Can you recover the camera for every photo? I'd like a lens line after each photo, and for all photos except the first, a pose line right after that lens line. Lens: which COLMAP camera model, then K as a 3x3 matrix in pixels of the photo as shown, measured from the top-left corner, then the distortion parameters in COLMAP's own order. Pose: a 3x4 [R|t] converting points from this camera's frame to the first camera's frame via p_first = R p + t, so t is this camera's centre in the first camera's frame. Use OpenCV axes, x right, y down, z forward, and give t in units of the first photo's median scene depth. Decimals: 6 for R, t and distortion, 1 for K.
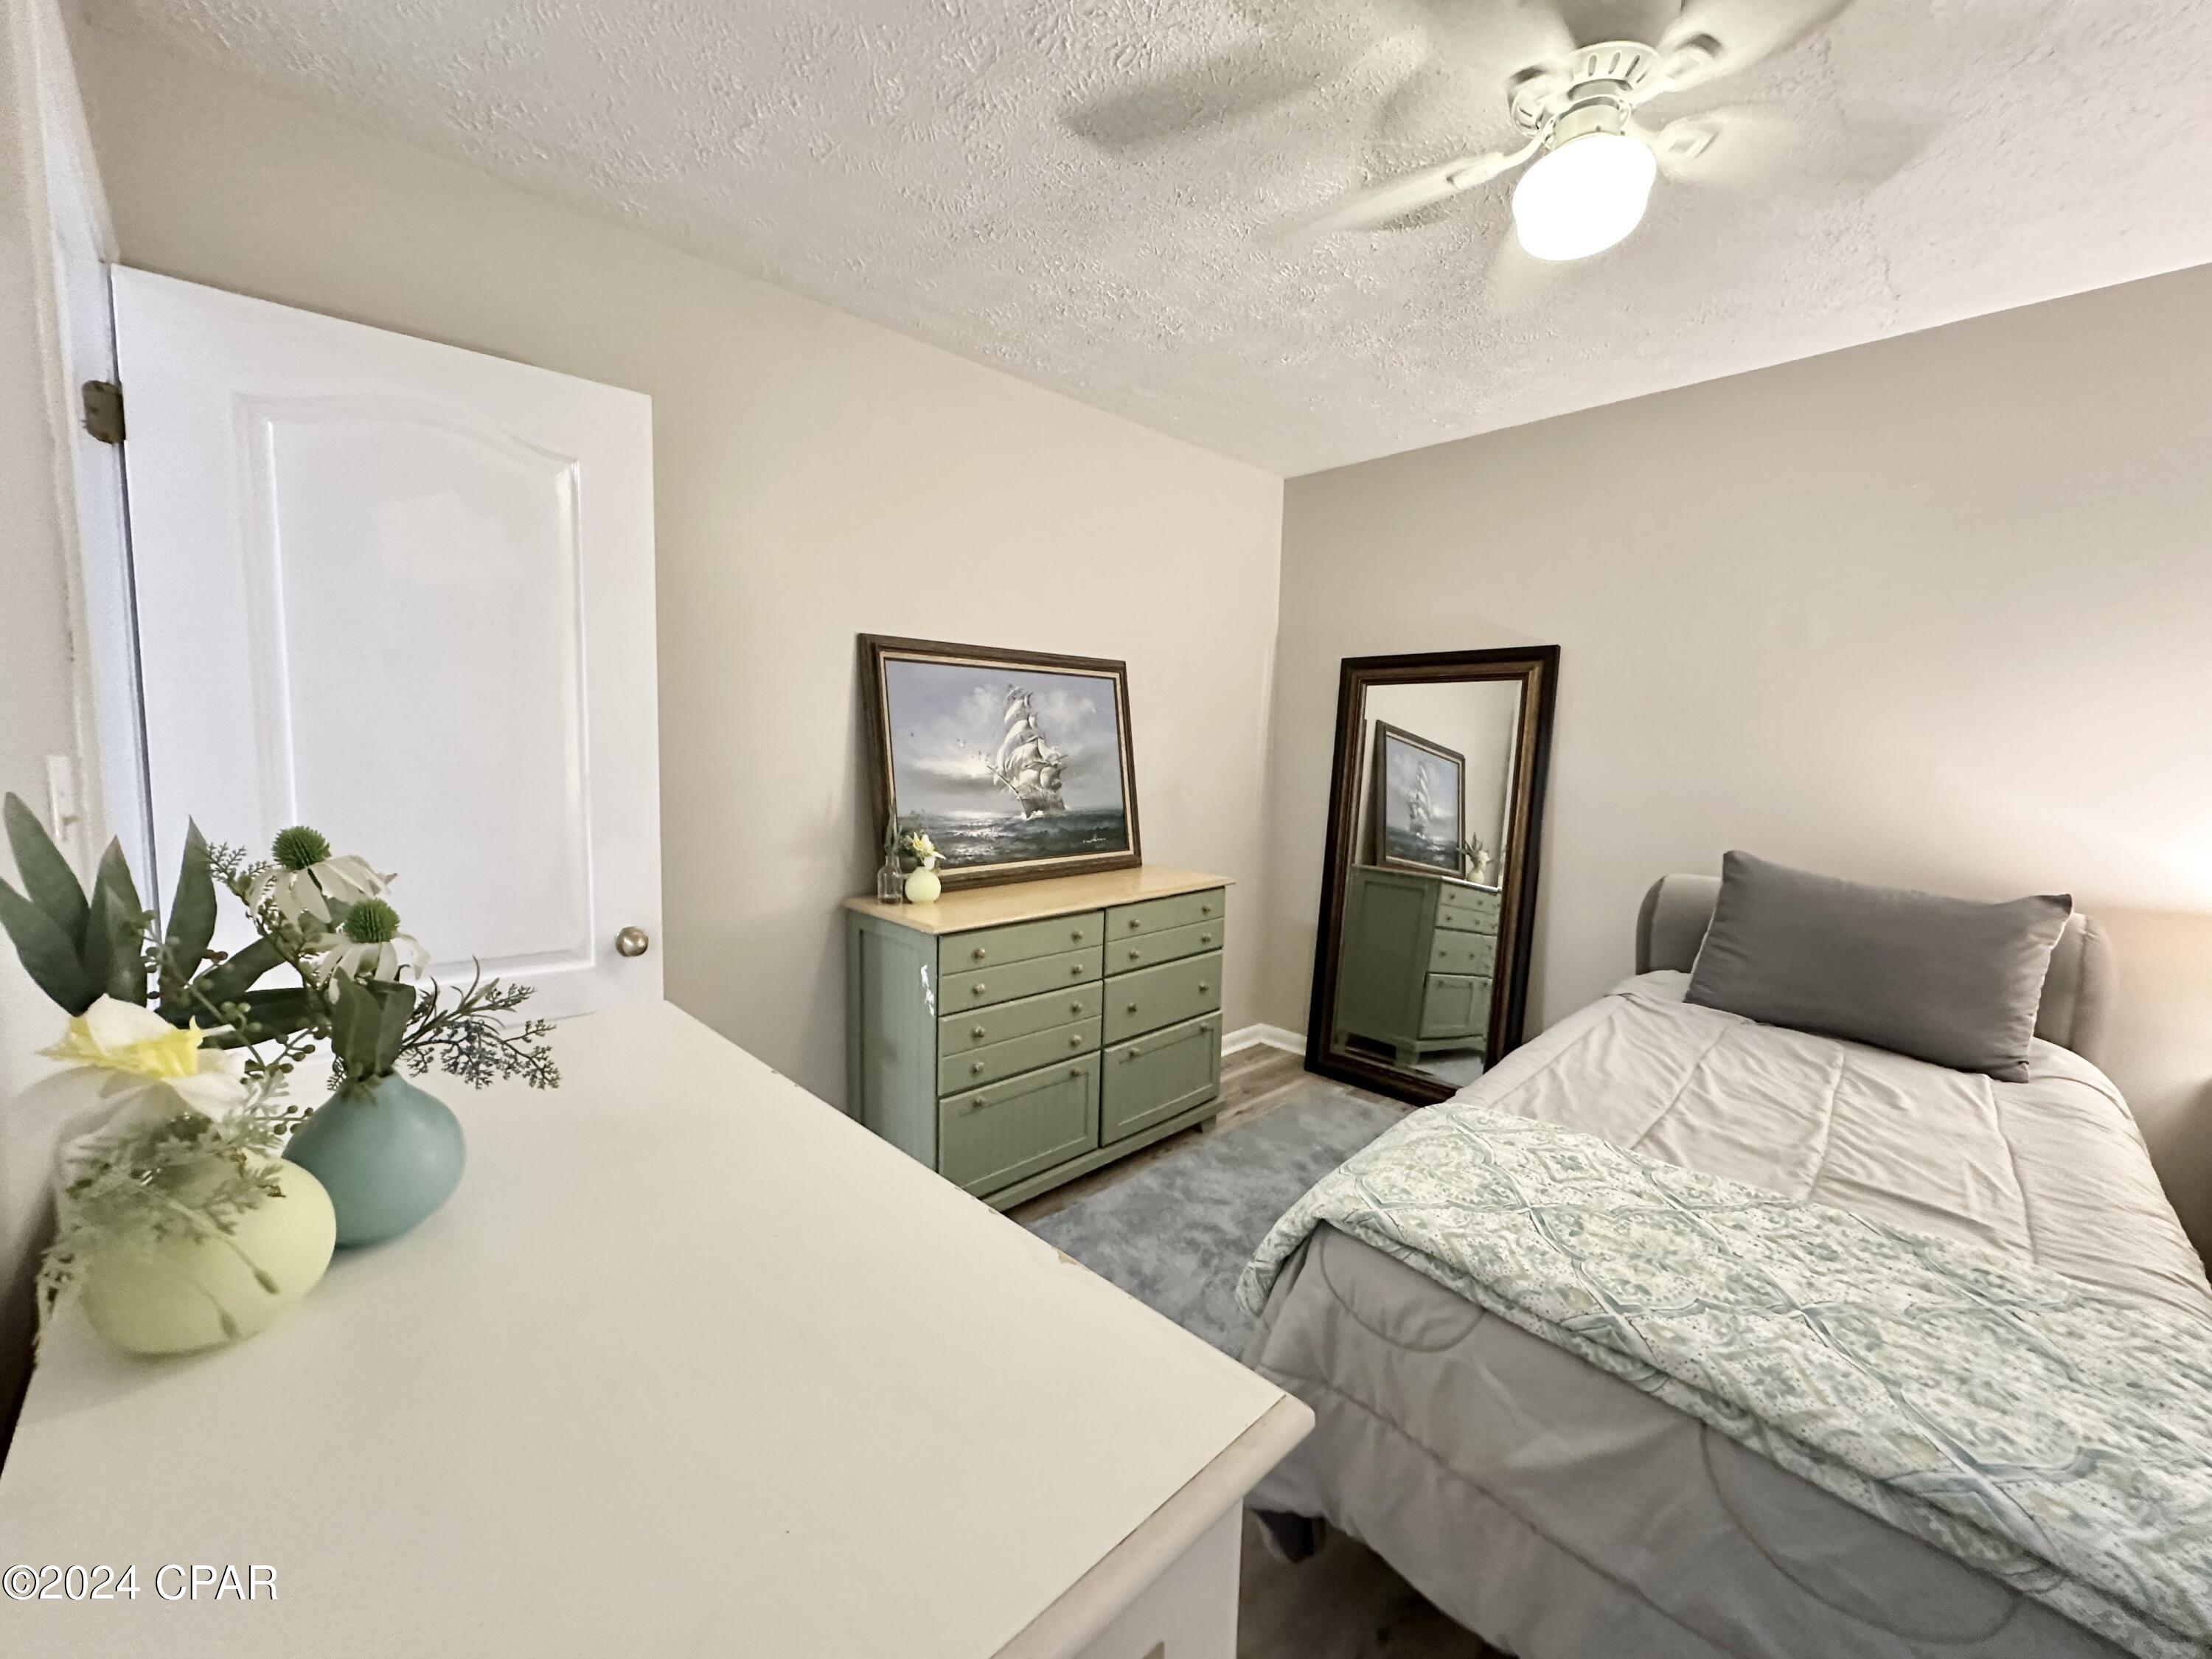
lens RADIAL K [[877.8, 0, 1106.0], [0, 877.8, 829.5], [0, 0, 1]] dist [0.000372, 0.000163]
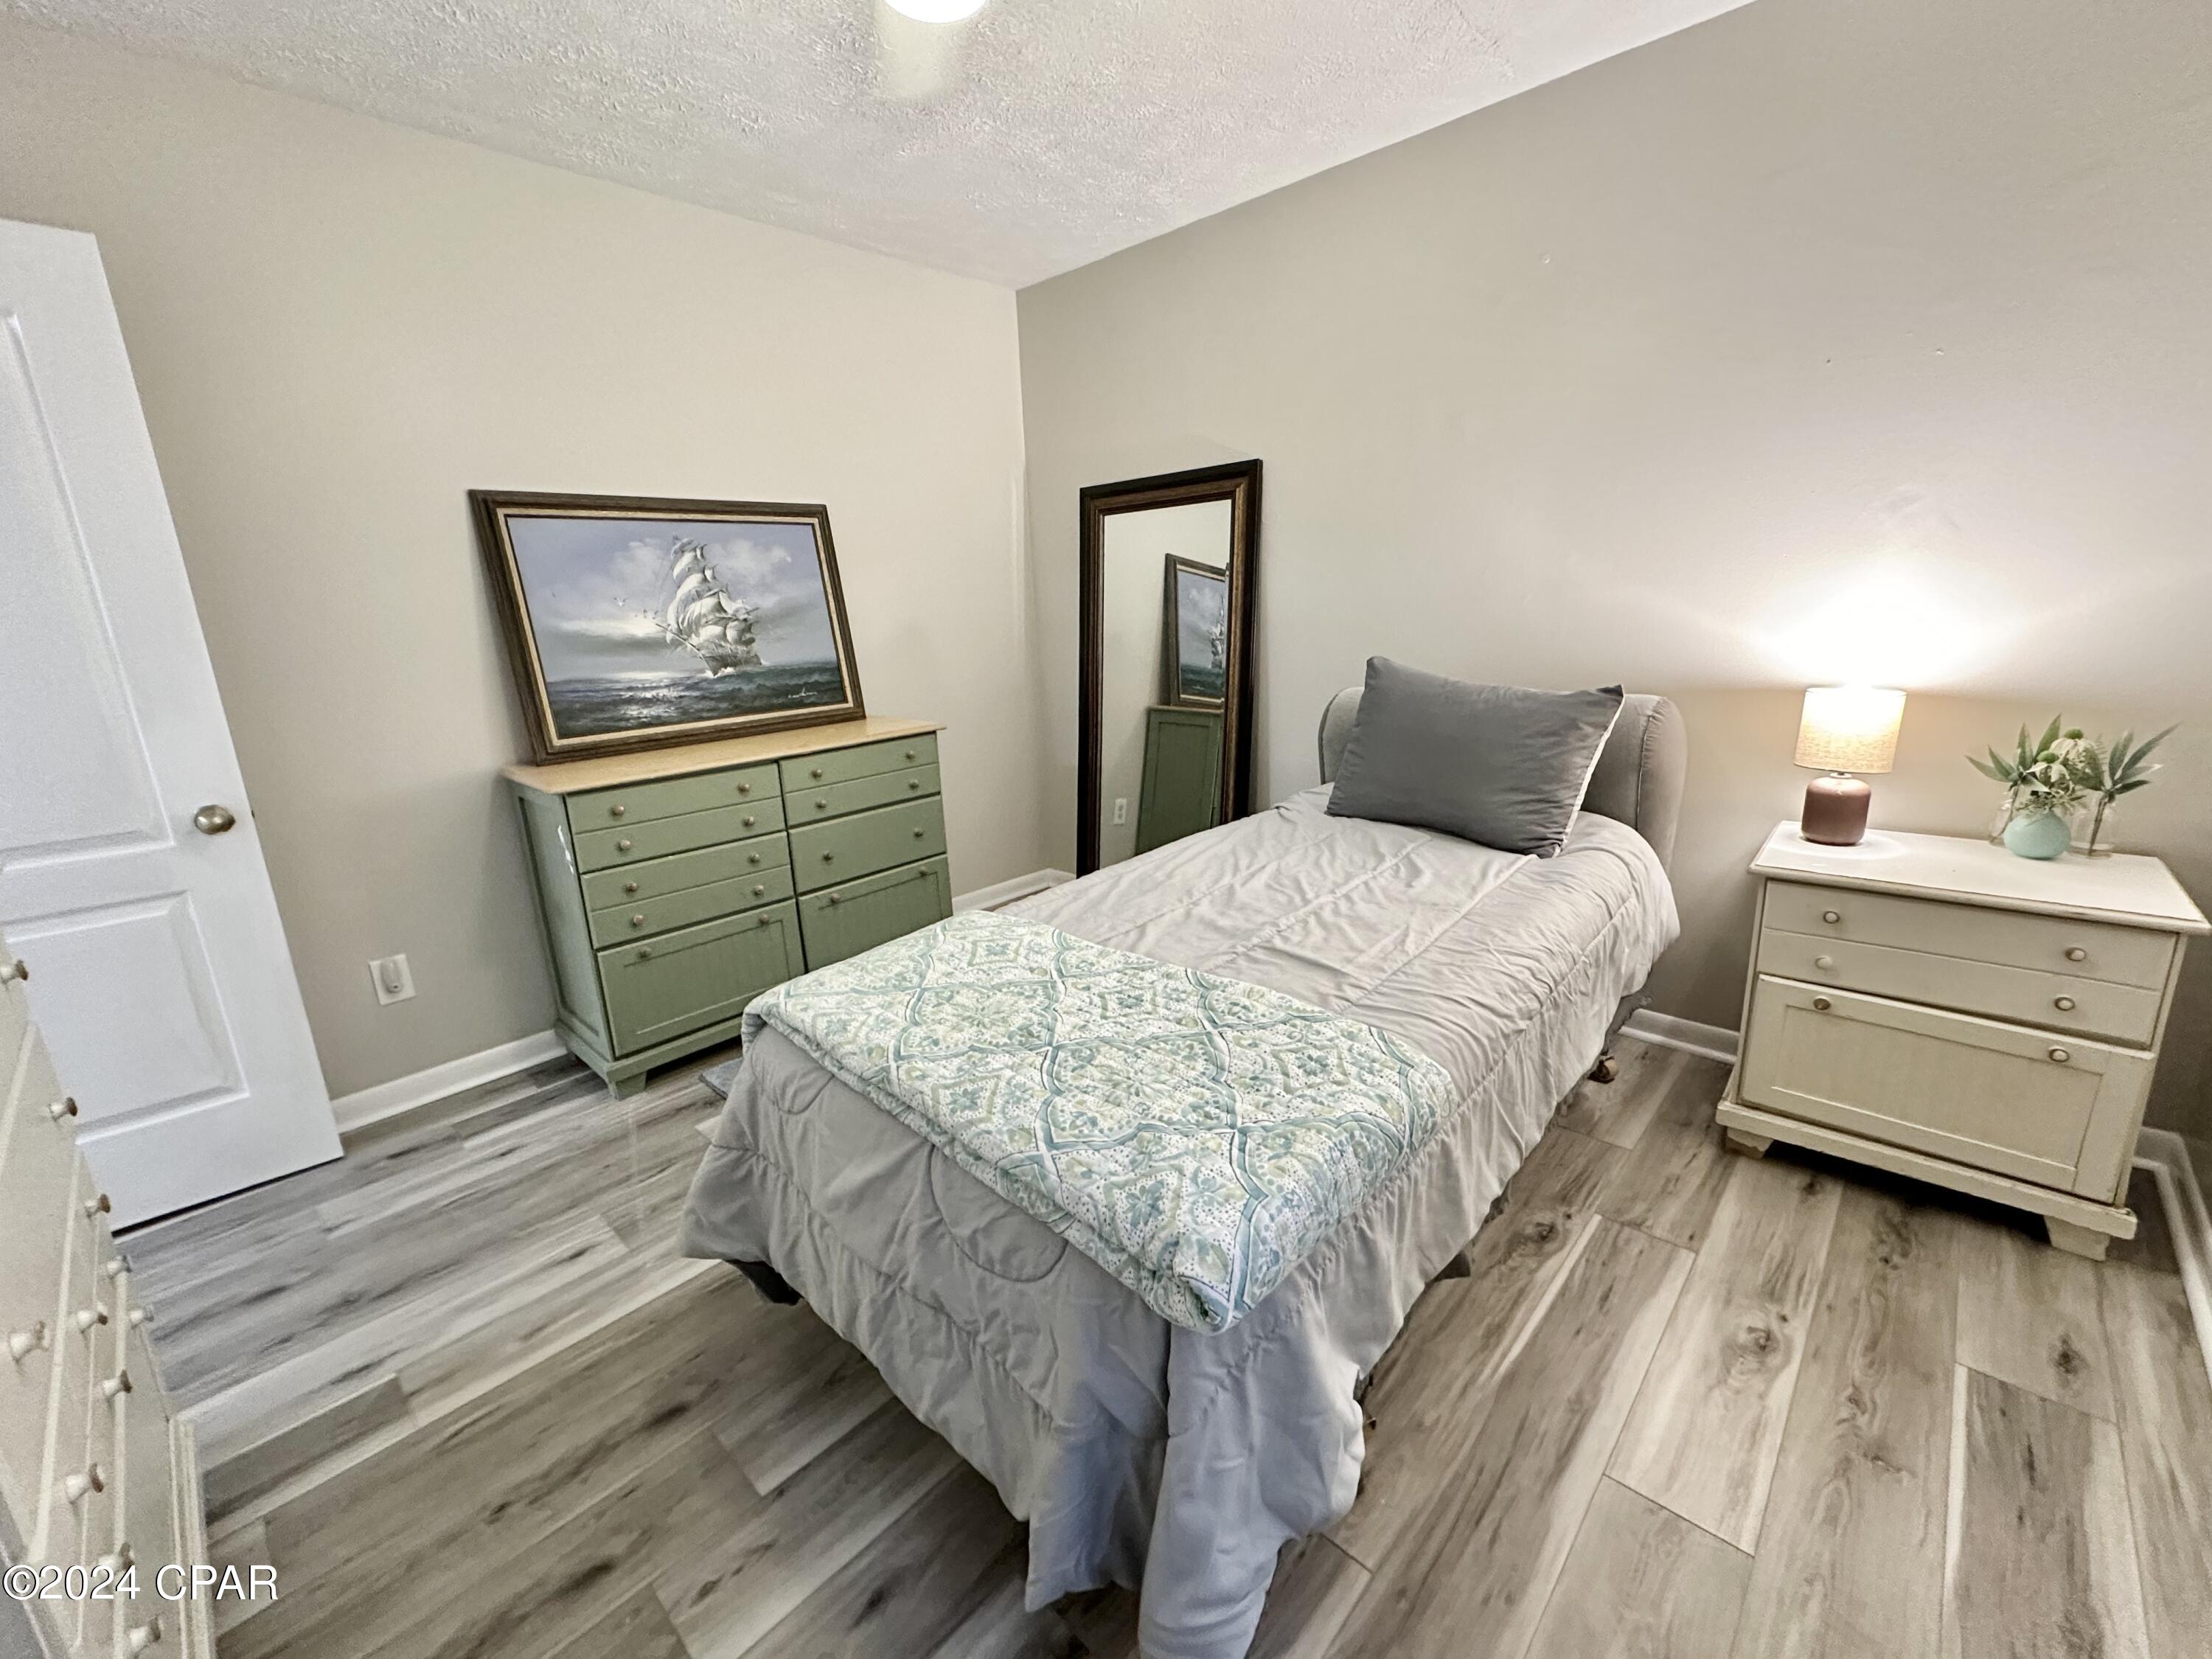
lens RADIAL K [[907.6, 0, 1106.0], [0, 907.6, 829.5], [0, 0, 1]] dist [-0.000346, 0.000079]
pose [[0.997192, -0.071280, 0.022963, 0.333666], [0.067158, 0.986862, 0.146944, 0.039559], [-0.033135, -0.144989, 0.988878, -0.049068]]
